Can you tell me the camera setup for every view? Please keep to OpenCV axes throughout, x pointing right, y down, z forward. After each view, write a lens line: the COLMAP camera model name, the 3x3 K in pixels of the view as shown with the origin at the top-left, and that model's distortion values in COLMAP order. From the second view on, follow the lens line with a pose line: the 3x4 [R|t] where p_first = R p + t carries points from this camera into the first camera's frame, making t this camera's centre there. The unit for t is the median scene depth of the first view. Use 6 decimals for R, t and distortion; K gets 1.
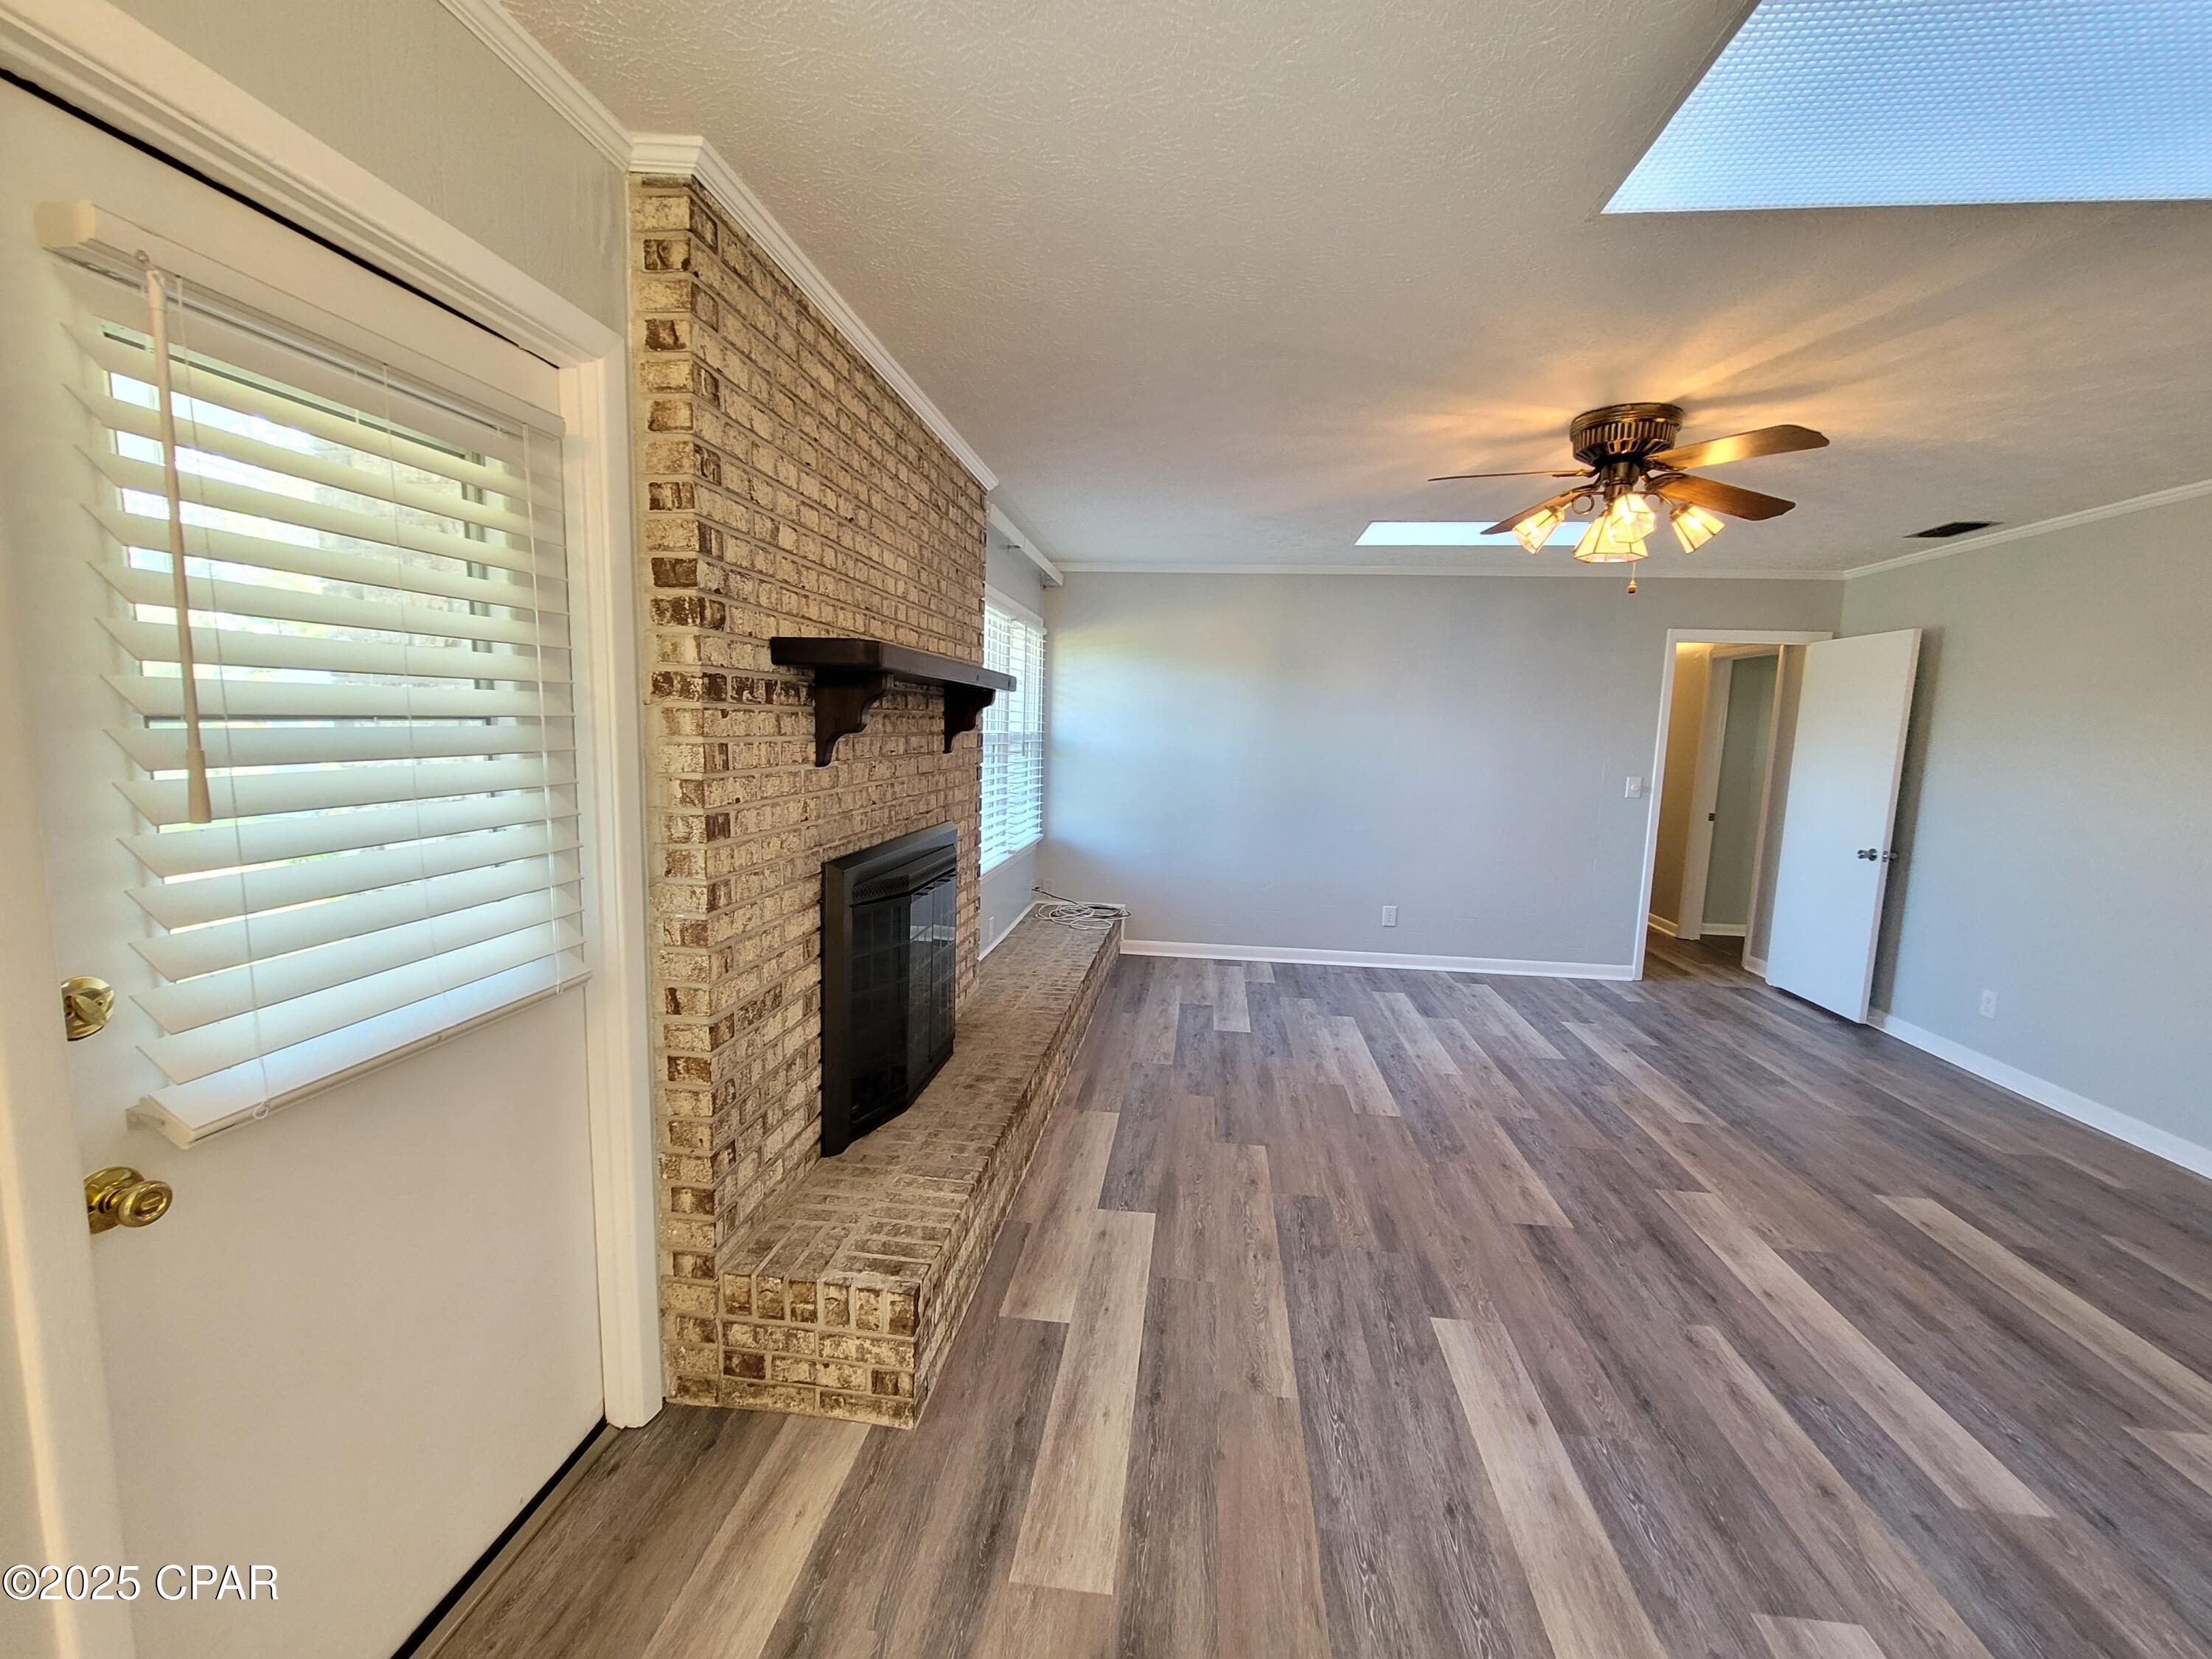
lens RADIAL K [[905.4, 0, 1109.4], [0, 905.4, 837.9], [0, 0, 1]] dist [0.002204, 0.000565]
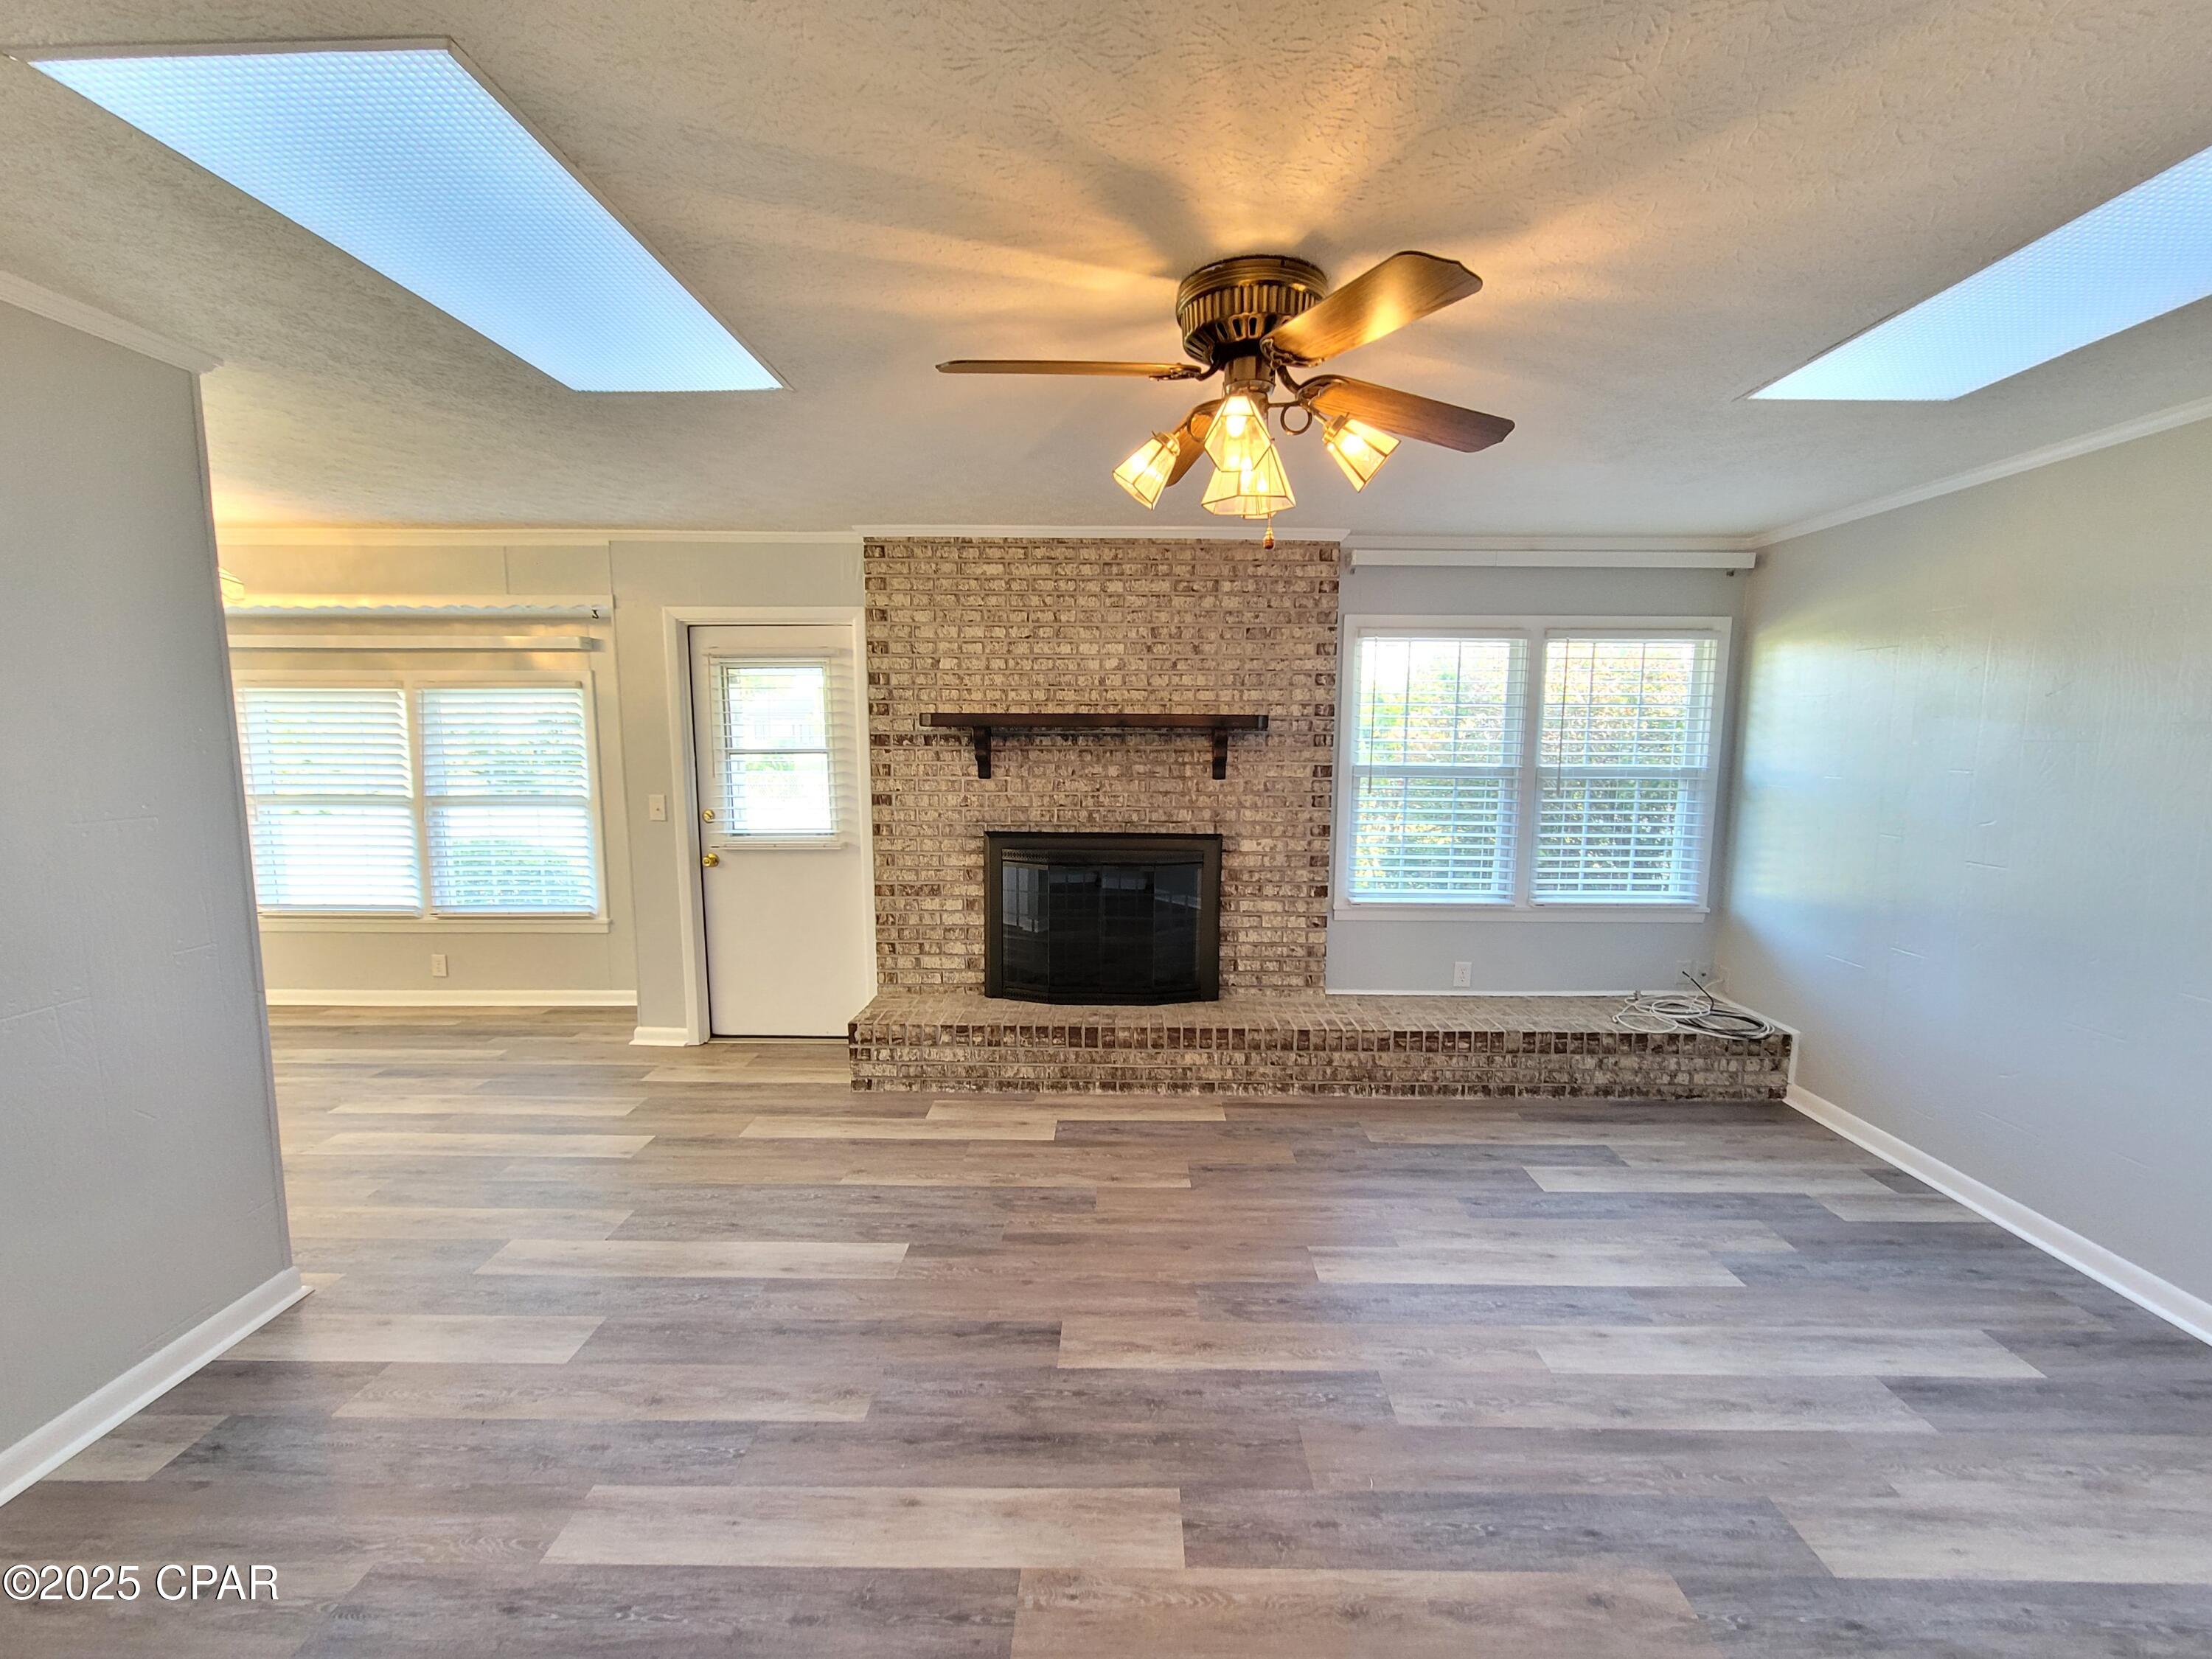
lens RADIAL K [[898.5, 0, 1117.2], [0, 898.5, 835.1], [0, 0, 1]] dist [-0.000203, 0.000697]
pose [[0.097163, 0.084715, -0.991657, 1.267285], [-0.125767, 0.989429, 0.072203, -0.108934], [0.987290, 0.117702, 0.106790, 0.900751]]
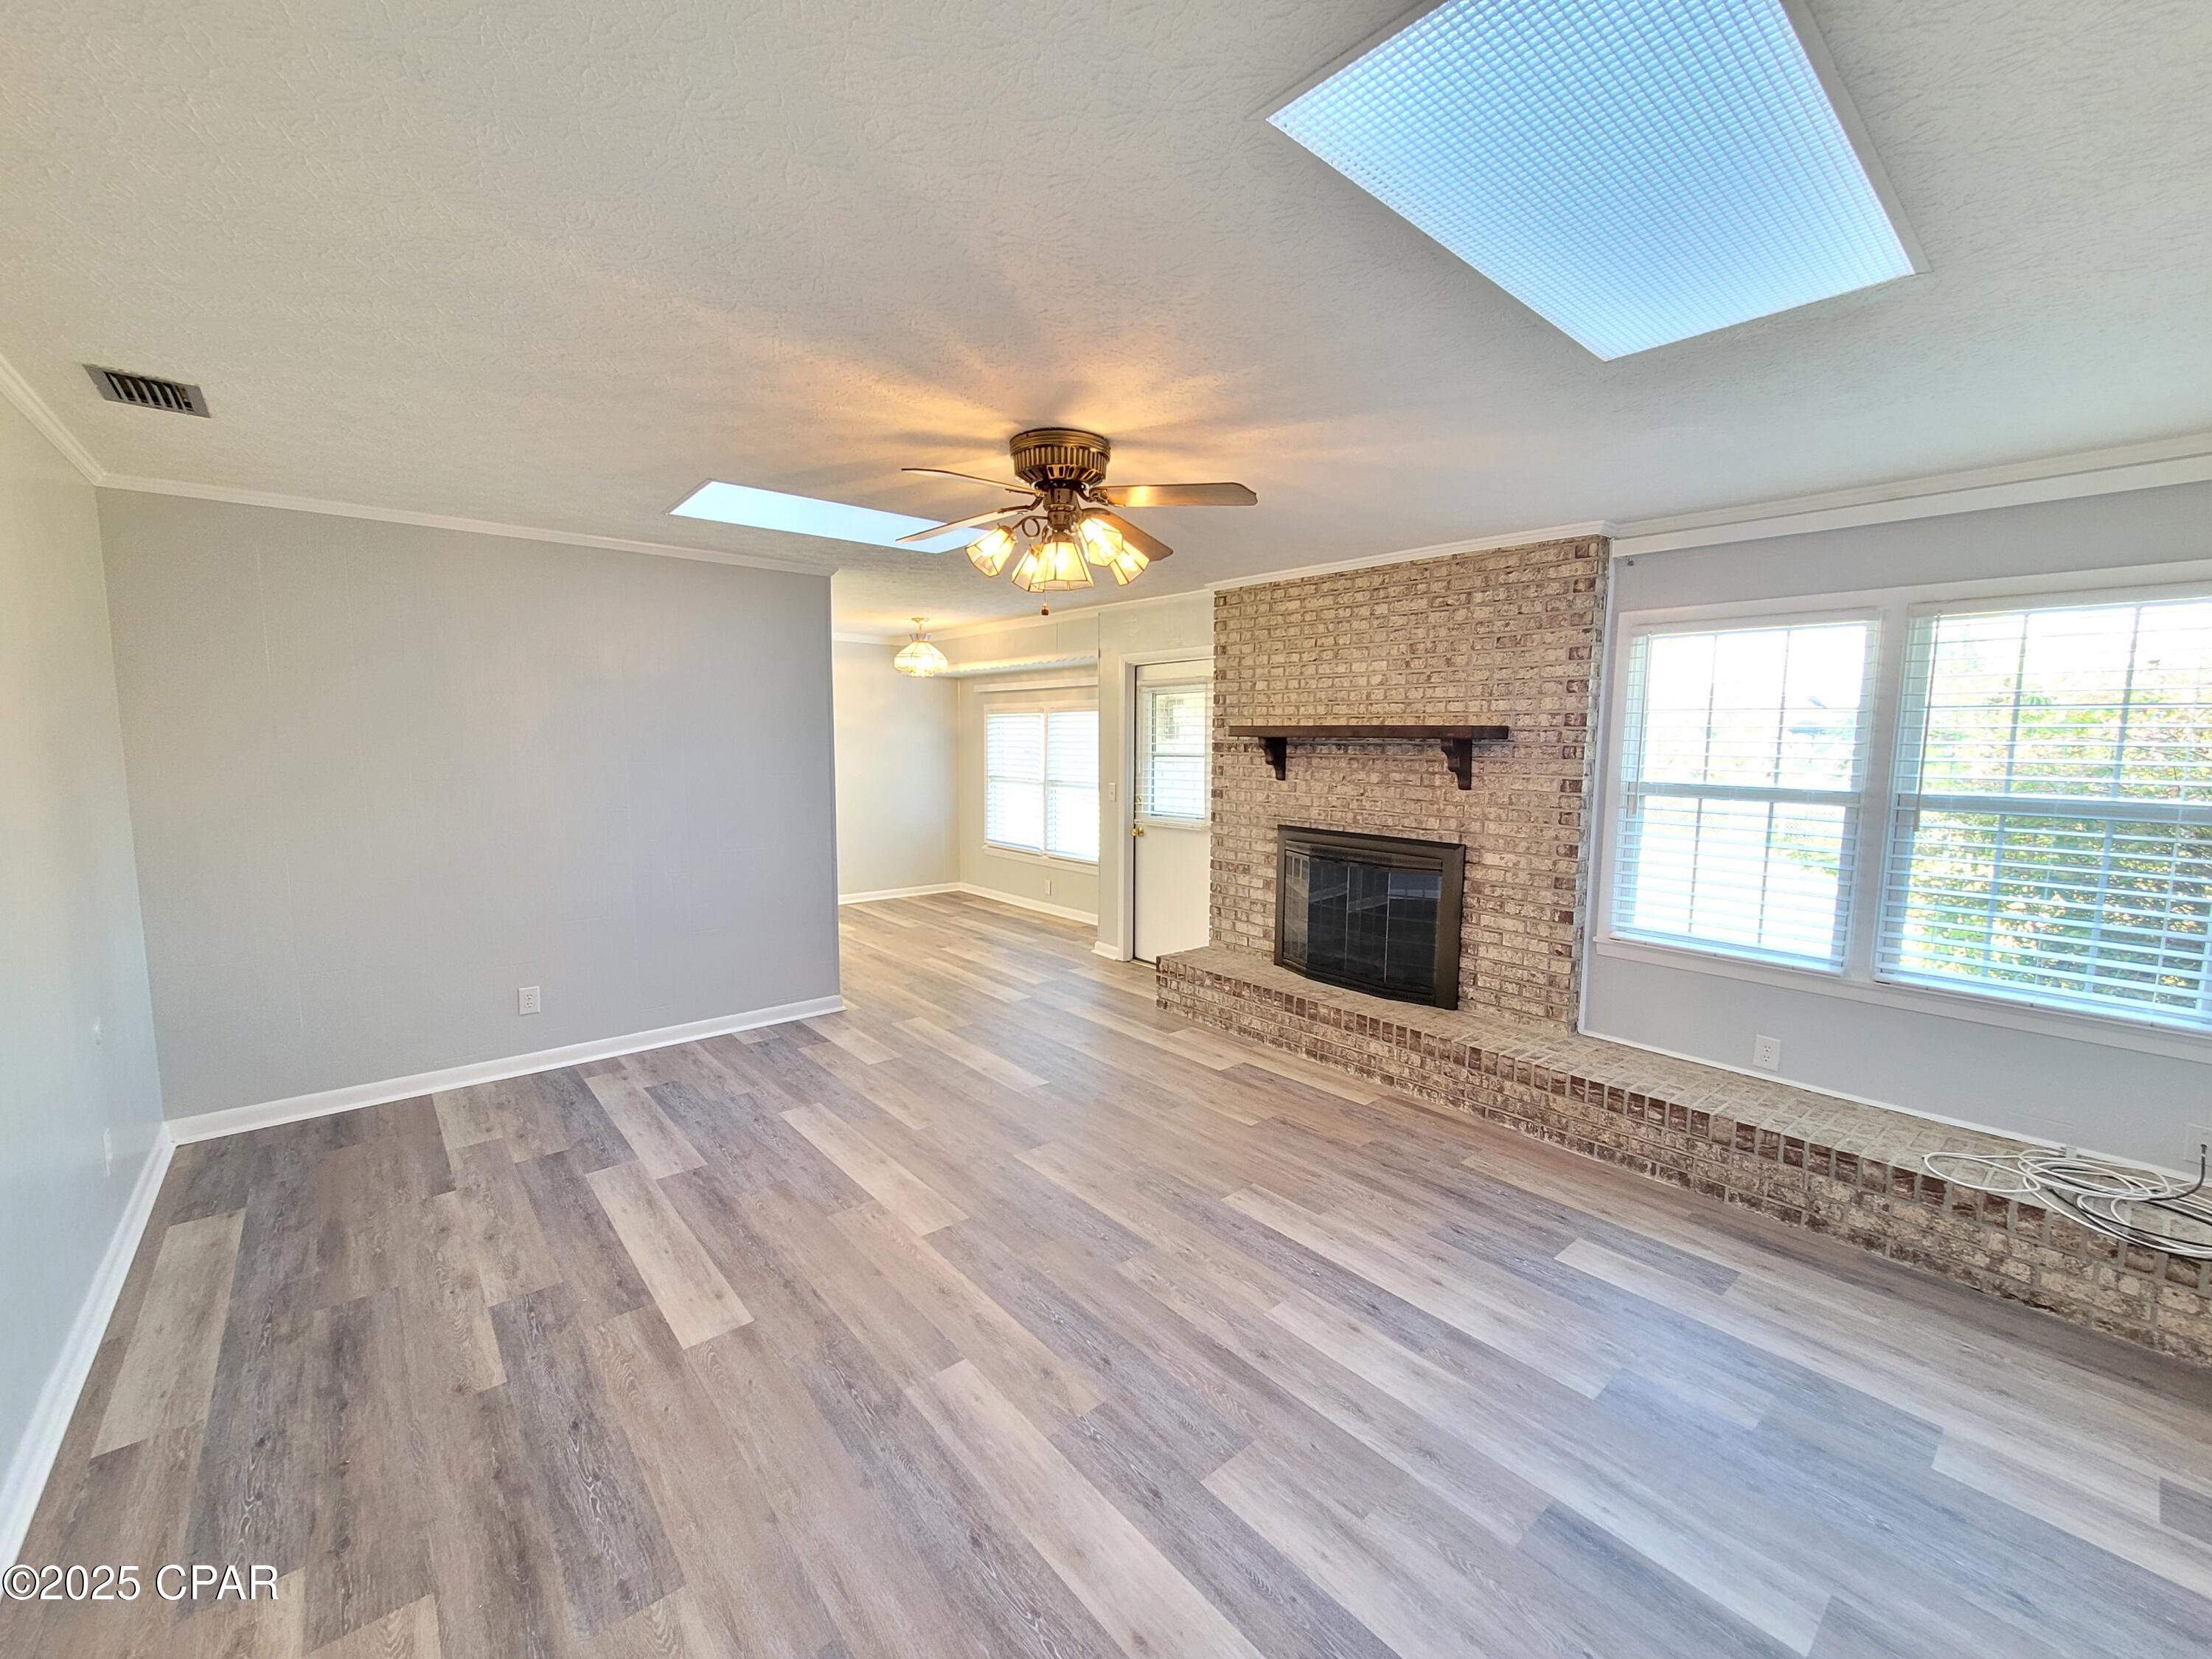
lens RADIAL K [[892.8, 0, 1119.8], [0, 892.8, 833.0], [0, 0, 1]] dist [-0.000889, 0.000084]
pose [[-0.680152, 0.040623, -0.731945, 1.278182], [-0.122185, 0.978215, 0.167830, -0.223964], [0.722817, 0.203582, -0.660371, 1.806045]]
